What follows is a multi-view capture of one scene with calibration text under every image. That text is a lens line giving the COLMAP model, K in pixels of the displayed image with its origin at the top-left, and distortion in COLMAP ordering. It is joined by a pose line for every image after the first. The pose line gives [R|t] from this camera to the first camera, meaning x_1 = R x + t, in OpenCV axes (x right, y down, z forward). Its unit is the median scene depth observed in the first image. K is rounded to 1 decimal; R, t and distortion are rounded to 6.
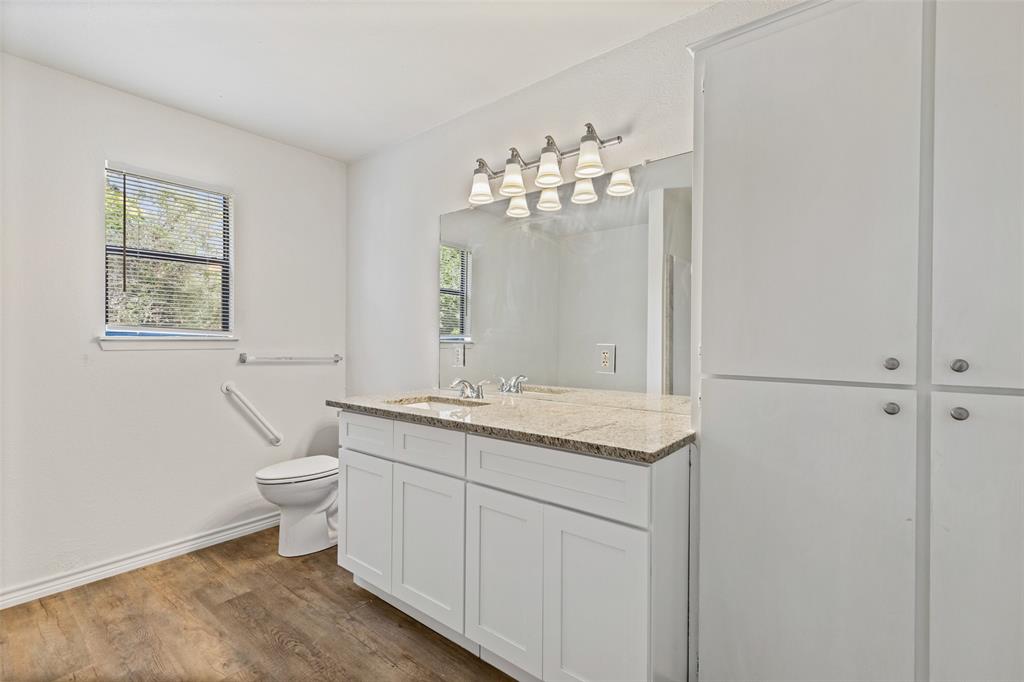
lens RADIAL K [[465.4, 0, 517.3], [0, 465.4, 347.4], [0, 0, 1]] dist [0.005779, -0.000705]
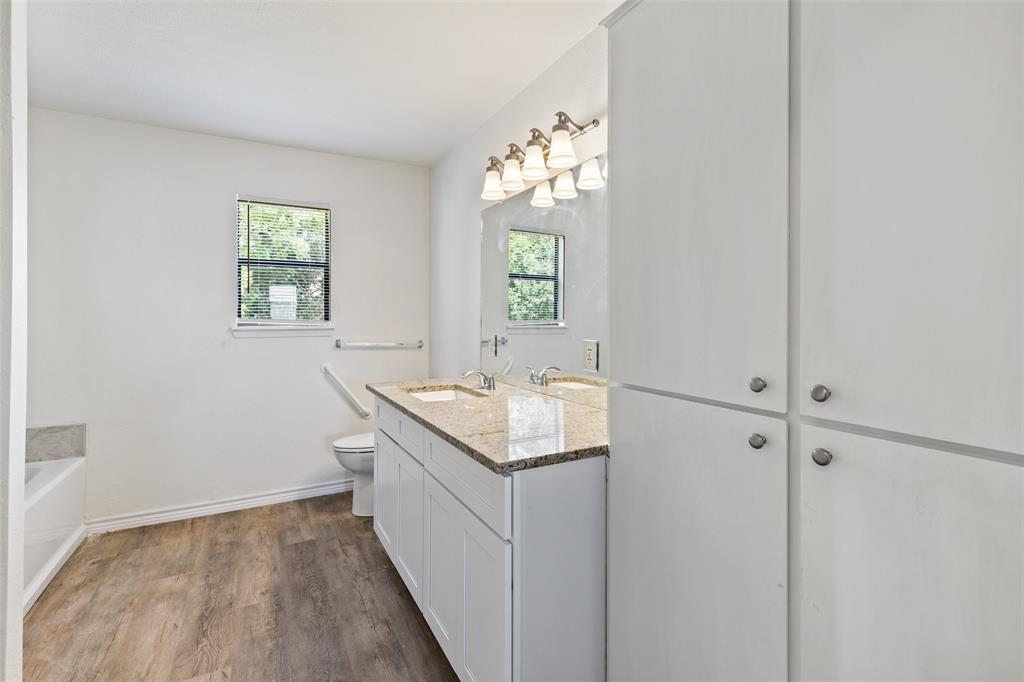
lens RADIAL K [[465.4, 0, 464.1], [0, 465.4, 324.8], [0, 0, 1]] dist [0.005779, -0.000705]
pose [[0.924513, -0.001301, -0.381148, 0.252269], [-0.002344, 0.999956, -0.009100, -0.023101], [0.381143, 0.009307, 0.924469, 0.028019]]
